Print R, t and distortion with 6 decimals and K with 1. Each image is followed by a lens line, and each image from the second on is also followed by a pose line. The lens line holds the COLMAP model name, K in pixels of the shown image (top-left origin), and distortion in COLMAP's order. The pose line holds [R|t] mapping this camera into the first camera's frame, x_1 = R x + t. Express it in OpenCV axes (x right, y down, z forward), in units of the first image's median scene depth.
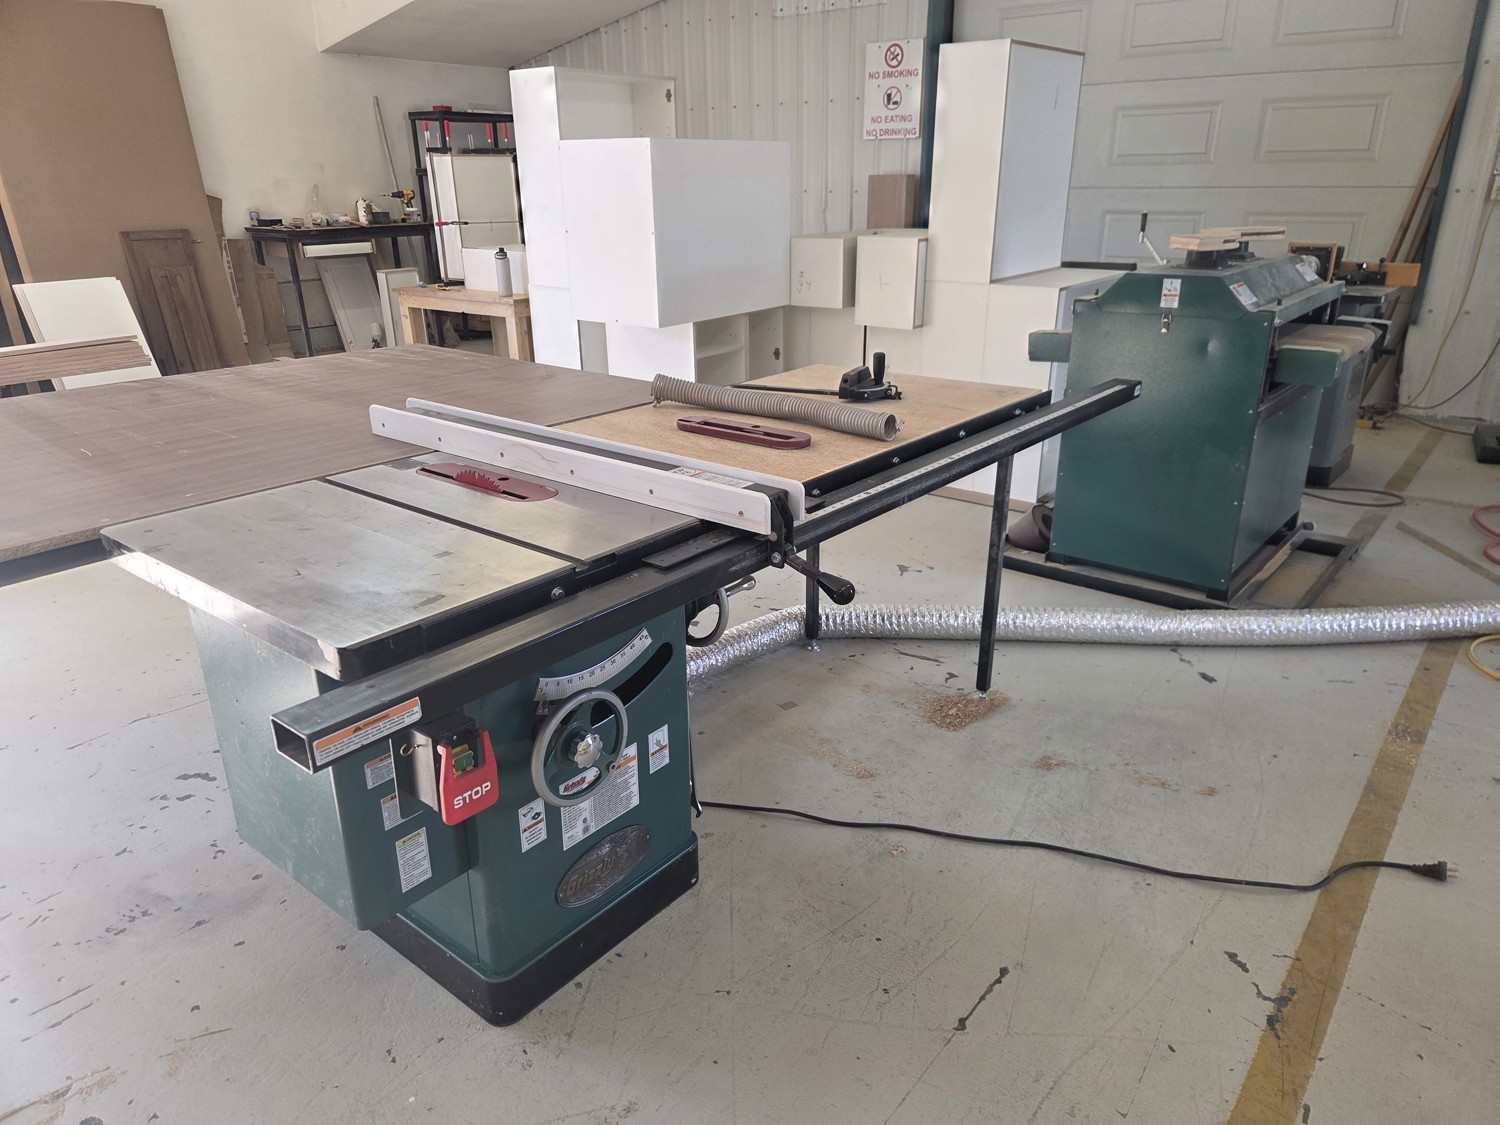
lens RADIAL K [[1010.4, 0, 755.0], [0, 1010.4, 558.6], [0, 0, 1]] dist [0.065312, -0.055976]
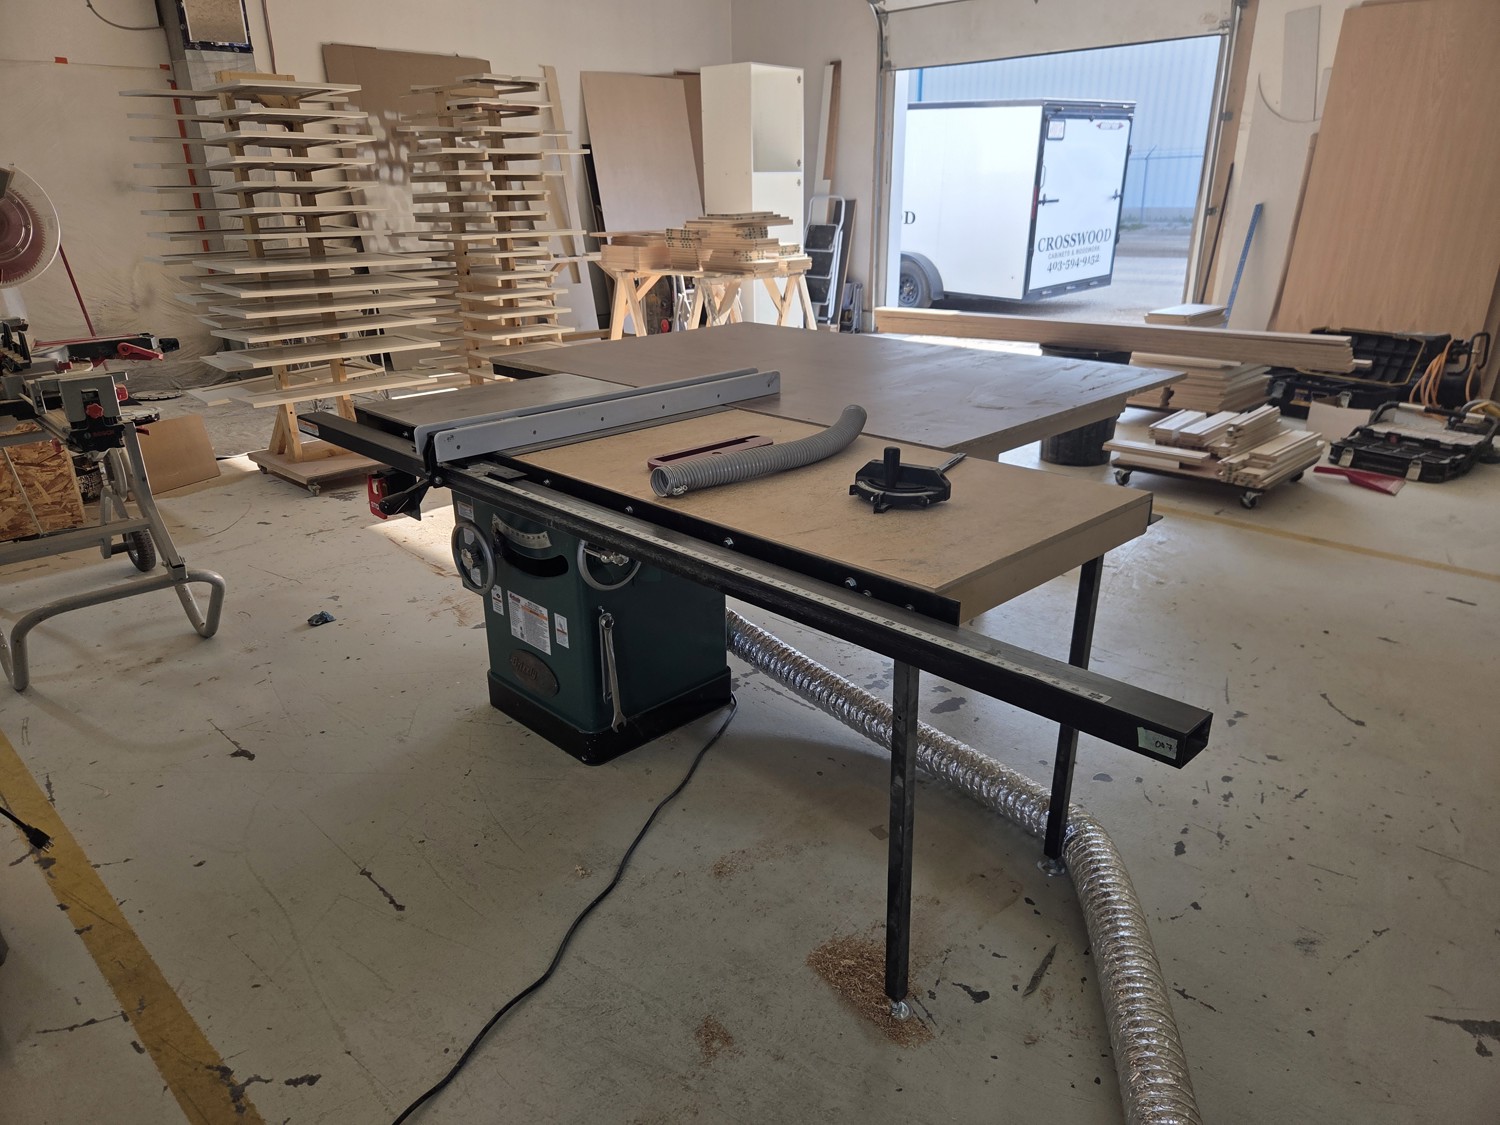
lens RADIAL K [[1010.4, 0, 744.5], [0, 1010.4, 566.0], [0, 0, 1]] dist [0.065312, -0.055976]
pose [[-0.114493, 0.357053, -0.927041, 1.086280], [-0.338128, 0.863454, 0.374323, -0.468688], [0.934110, 0.356316, 0.021870, 1.159642]]
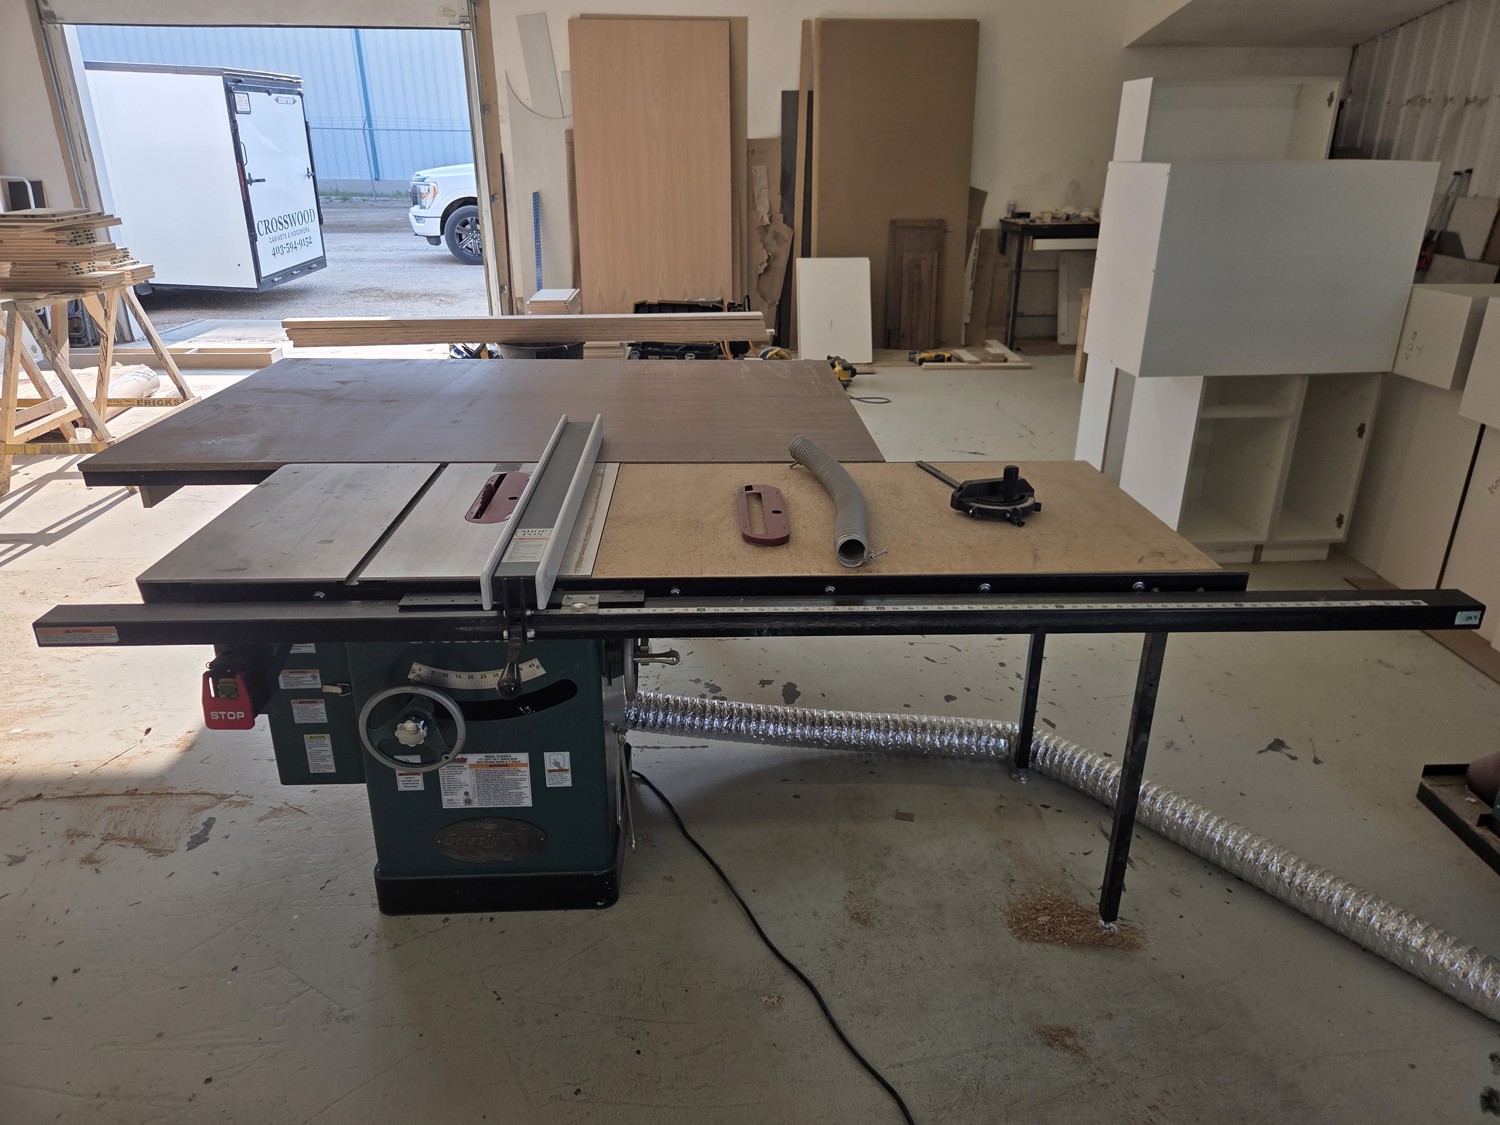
lens RADIAL K [[1010.4, 0, 749.7], [0, 1010.4, 552.6], [0, 0, 1]] dist [0.065312, -0.055976]
pose [[0.661648, 0.287681, -0.692432, 0.733075], [-0.273458, 0.952447, 0.134407, -0.239542], [0.698171, 0.100422, 0.708853, 0.338792]]
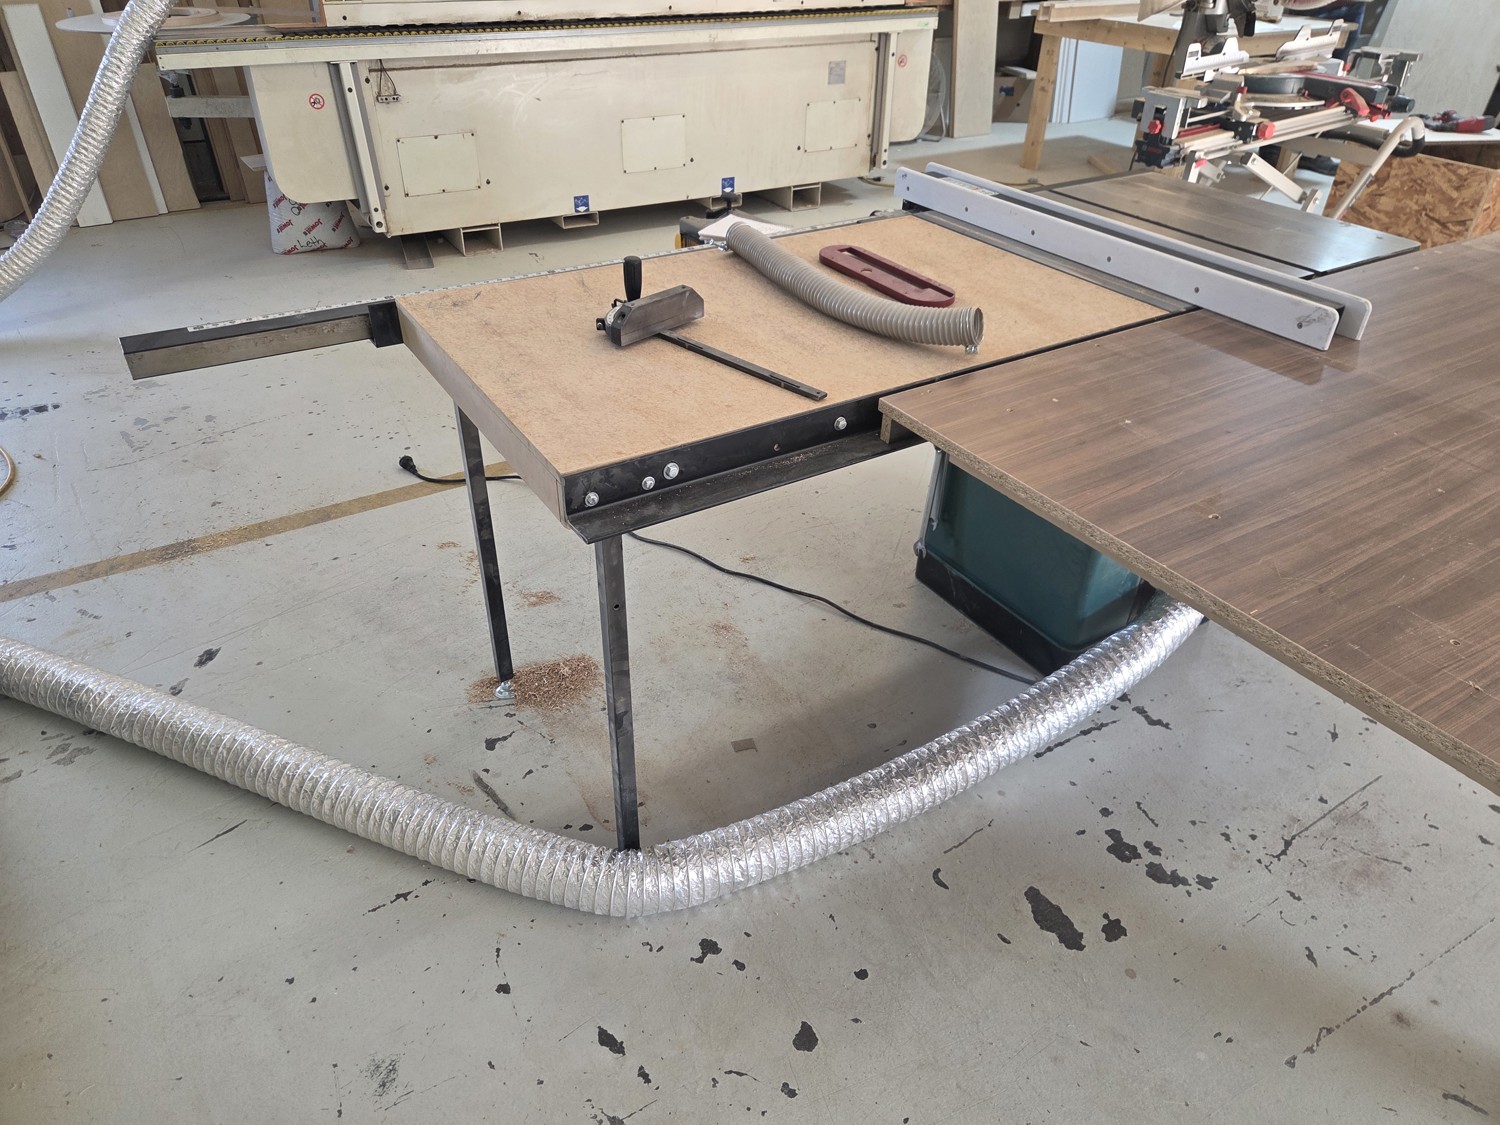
lens RADIAL K [[1010.4, 0, 737.0], [0, 1010.4, 567.2], [0, 0, 1]] dist [0.065312, -0.055976]
pose [[-0.941844, -0.198997, 0.270794, -0.198883], [0.105428, 0.590159, 0.800373, -0.763429], [-0.319083, 0.782376, -0.534858, 1.883612]]
